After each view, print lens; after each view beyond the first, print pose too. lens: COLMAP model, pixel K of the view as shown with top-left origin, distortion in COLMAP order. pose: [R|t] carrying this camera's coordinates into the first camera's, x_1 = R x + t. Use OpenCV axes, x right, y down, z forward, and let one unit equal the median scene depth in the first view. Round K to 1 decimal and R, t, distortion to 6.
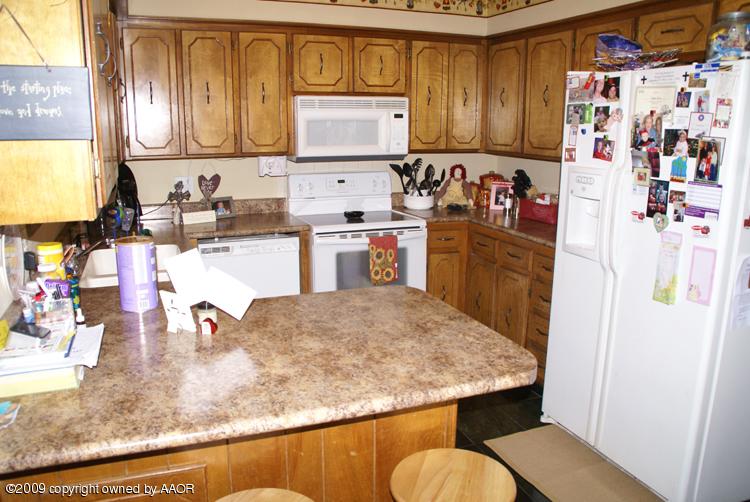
lens RADIAL K [[587.7, 0, 370.9], [0, 587.7, 255.1], [0, 0, 1]] dist [-0.179614, 0.130377]
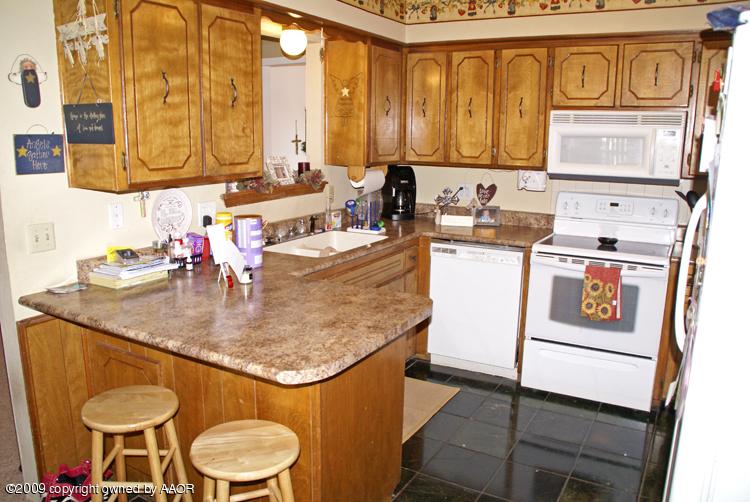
lens RADIAL K [[587.7, 0, 370.9], [0, 587.7, 255.1], [0, 0, 1]] dist [-0.179614, 0.130377]
pose [[0.627947, 0.159965, -0.761639, 0.457136], [-0.179685, 0.982007, 0.058103, -0.036856], [0.757229, 0.100370, 0.645392, 0.171009]]
